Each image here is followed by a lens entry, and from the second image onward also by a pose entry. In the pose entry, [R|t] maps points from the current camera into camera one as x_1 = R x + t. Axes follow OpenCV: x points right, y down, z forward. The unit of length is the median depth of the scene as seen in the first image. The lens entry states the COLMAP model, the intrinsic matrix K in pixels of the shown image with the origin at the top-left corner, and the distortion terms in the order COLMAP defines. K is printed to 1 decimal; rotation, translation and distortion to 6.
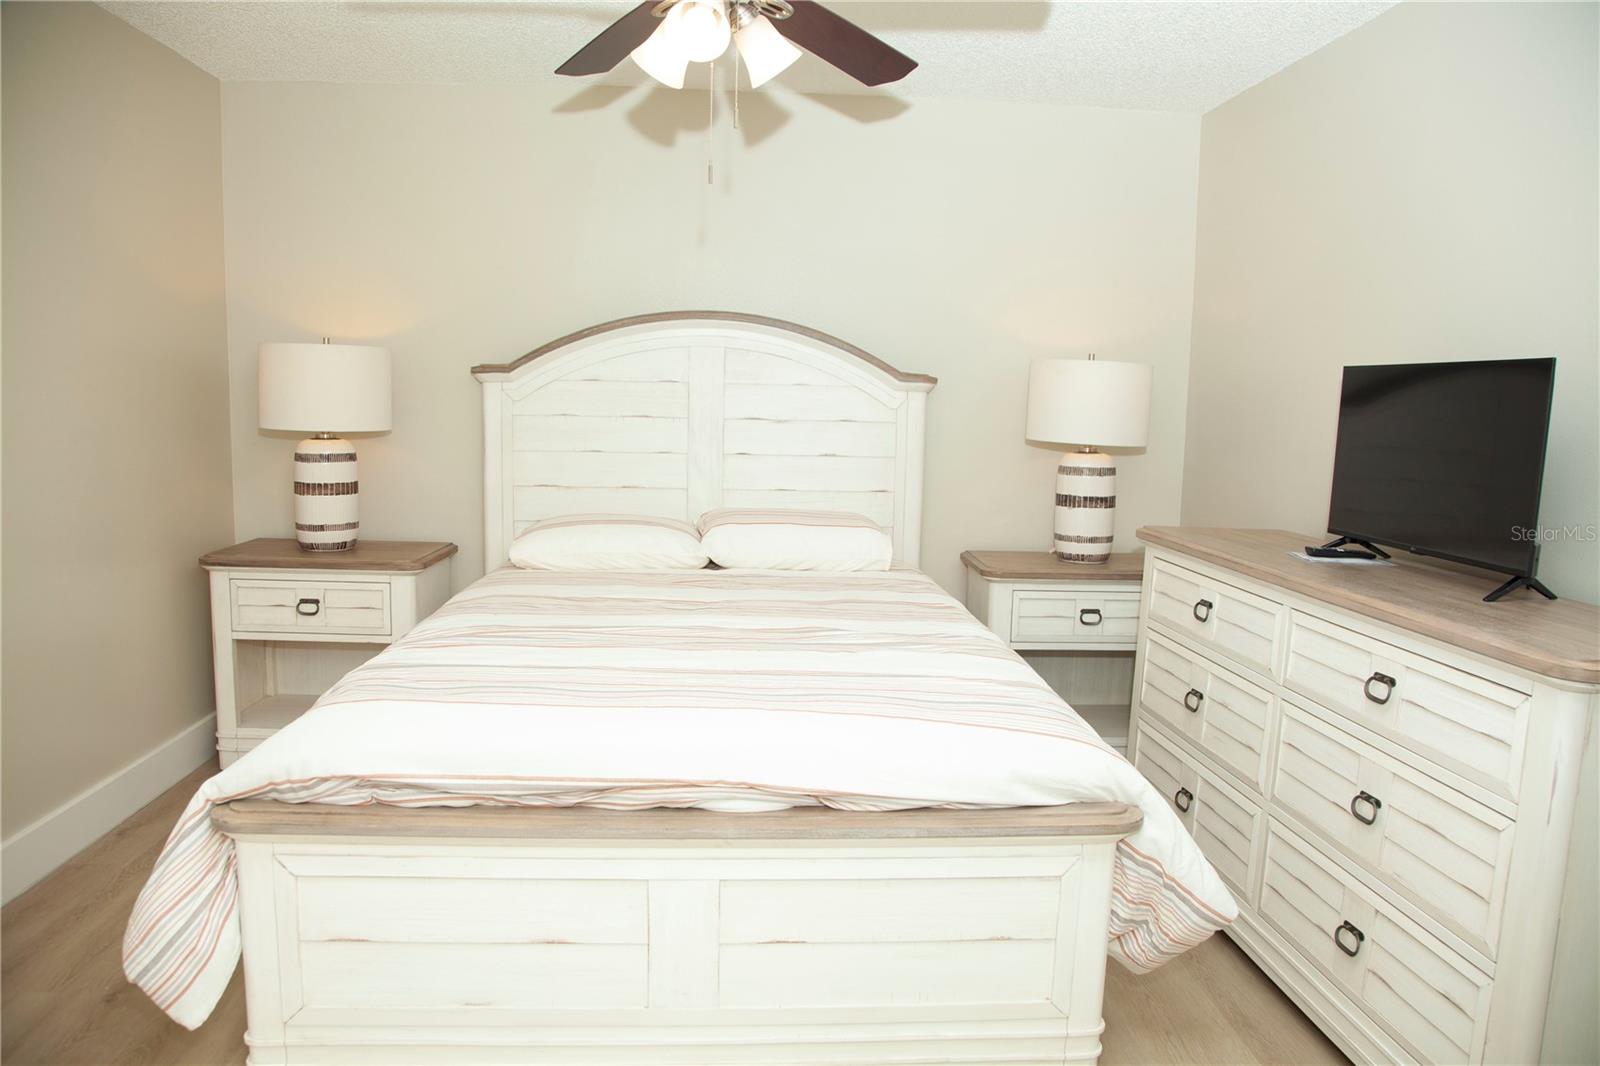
lens RADIAL K [[1096.3, 0, 824.4], [0, 1096.3, 538.4], [0, 0, 1]] dist [-0.124256, 0.070999]
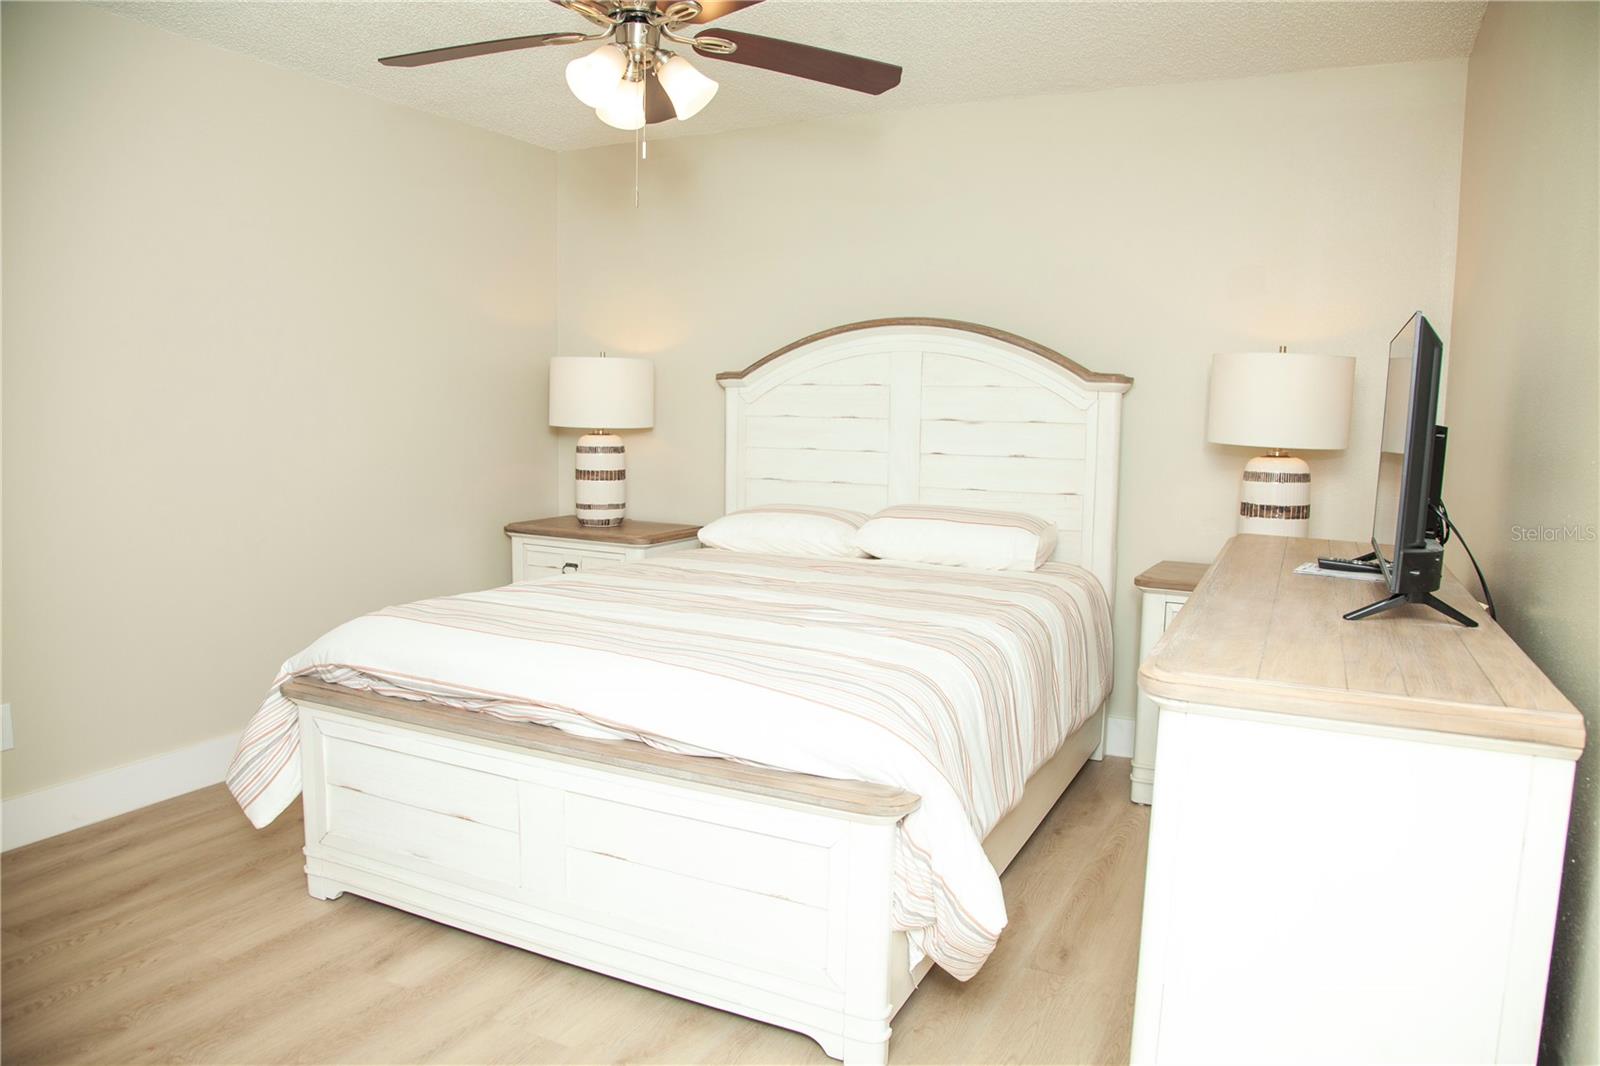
lens RADIAL K [[1122.2, 0, 802.9], [0, 1122.2, 510.6], [0, 0, 1]] dist [-0.116118, 0.086920]
pose [[0.862639, 0.038641, -0.504342, 0.382248], [-0.056504, 0.998199, -0.020167, 0.006397], [0.502655, 0.045894, 0.863268, 0.019166]]
